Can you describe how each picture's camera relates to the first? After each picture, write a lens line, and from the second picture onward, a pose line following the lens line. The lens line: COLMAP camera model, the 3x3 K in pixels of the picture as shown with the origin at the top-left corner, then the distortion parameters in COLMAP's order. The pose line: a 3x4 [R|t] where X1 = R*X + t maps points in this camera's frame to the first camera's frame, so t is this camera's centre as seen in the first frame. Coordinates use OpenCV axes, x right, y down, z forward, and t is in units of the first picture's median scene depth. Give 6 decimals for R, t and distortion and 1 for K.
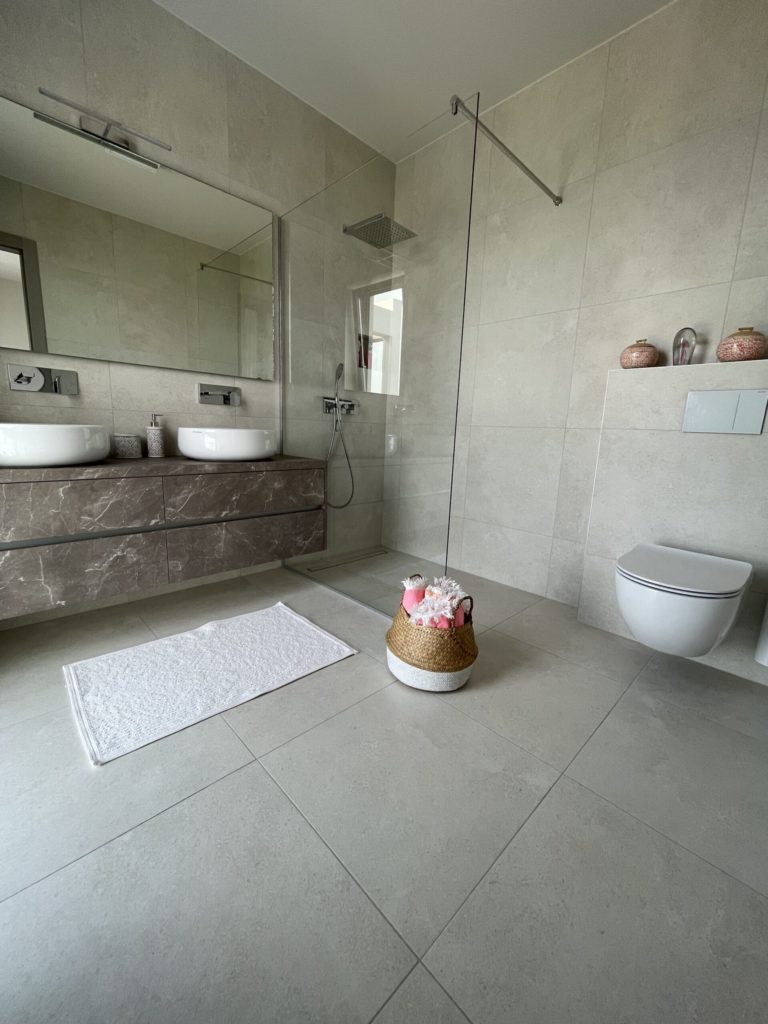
lens RADIAL K [[411.6, 0, 382.6], [0, 411.6, 510.8], [0, 0, 1]] dist [0.001470, -0.000202]
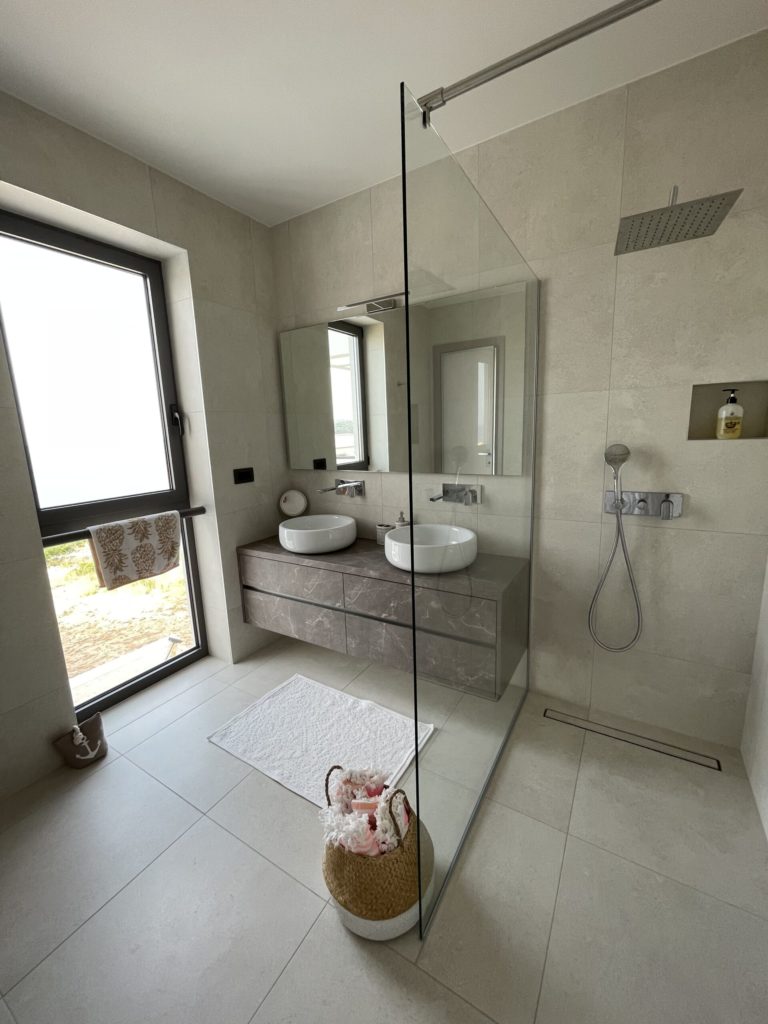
lens RADIAL K [[411.6, 0, 383.4], [0, 411.6, 507.6], [0, 0, 1]] dist [0.001470, -0.000202]
pose [[0.248767, 0.133890, -0.959265, 0.643809], [-0.141361, 0.984813, 0.100796, -0.396012], [0.958192, 0.110528, 0.263916, 0.693401]]
